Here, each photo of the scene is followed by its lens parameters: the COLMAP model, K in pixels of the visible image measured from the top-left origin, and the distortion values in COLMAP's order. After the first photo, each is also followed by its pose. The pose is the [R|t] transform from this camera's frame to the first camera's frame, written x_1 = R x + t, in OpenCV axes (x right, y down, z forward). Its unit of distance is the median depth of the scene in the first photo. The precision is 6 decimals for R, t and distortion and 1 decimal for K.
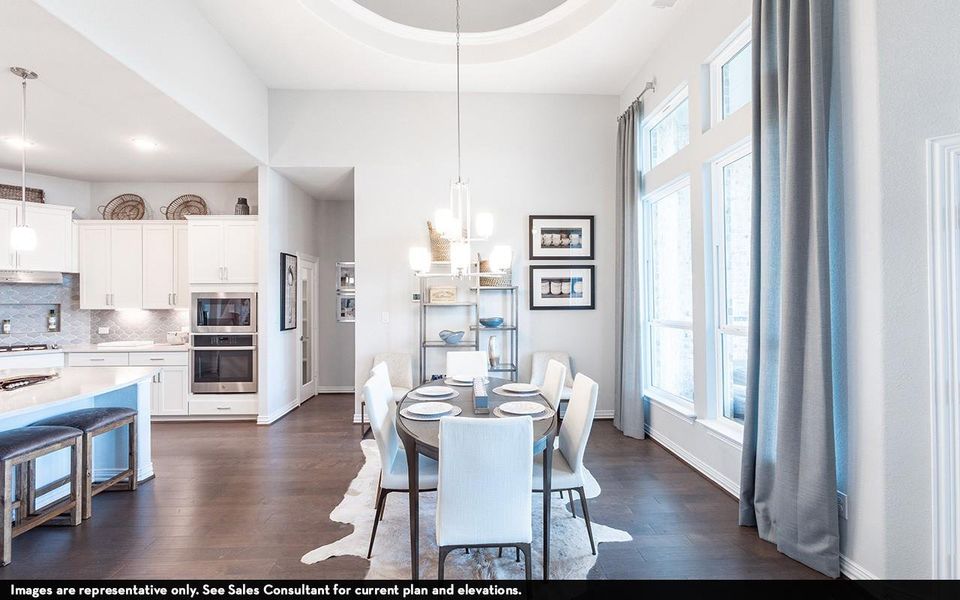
lens RADIAL K [[412.4, 0, 471.5], [0, 412.4, 300.0], [0, 0, 1]] dist [-0.001702, -0.001053]
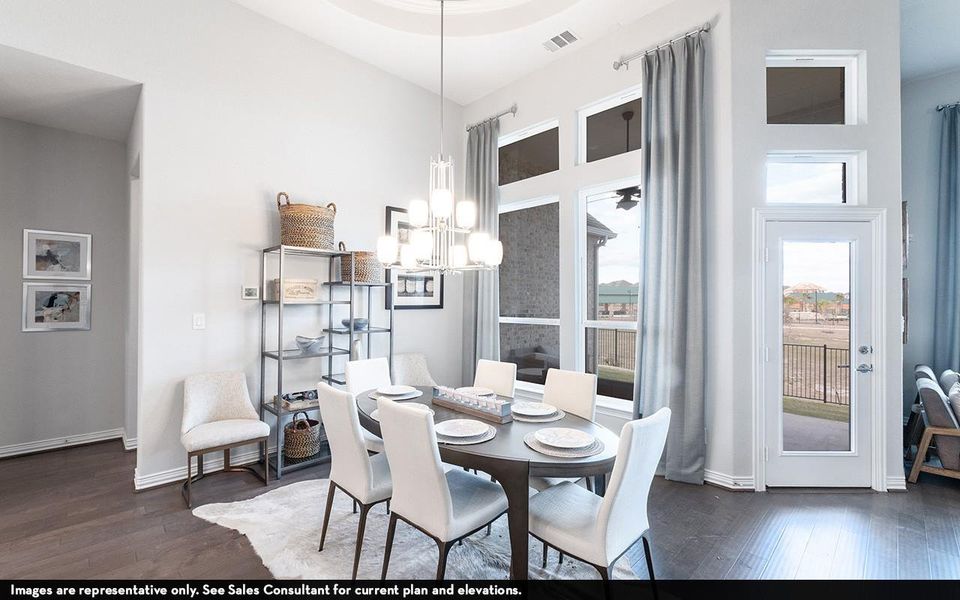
lens RADIAL K [[412.4, 0, 476.4], [0, 412.4, 303.5], [0, 0, 1]] dist [-0.001702, -0.001053]
pose [[0.736371, 0.004595, 0.676562, -0.331206], [-0.012571, 0.999897, 0.006891, 0.002247], [-0.676461, -0.013580, 0.736353, 0.193136]]
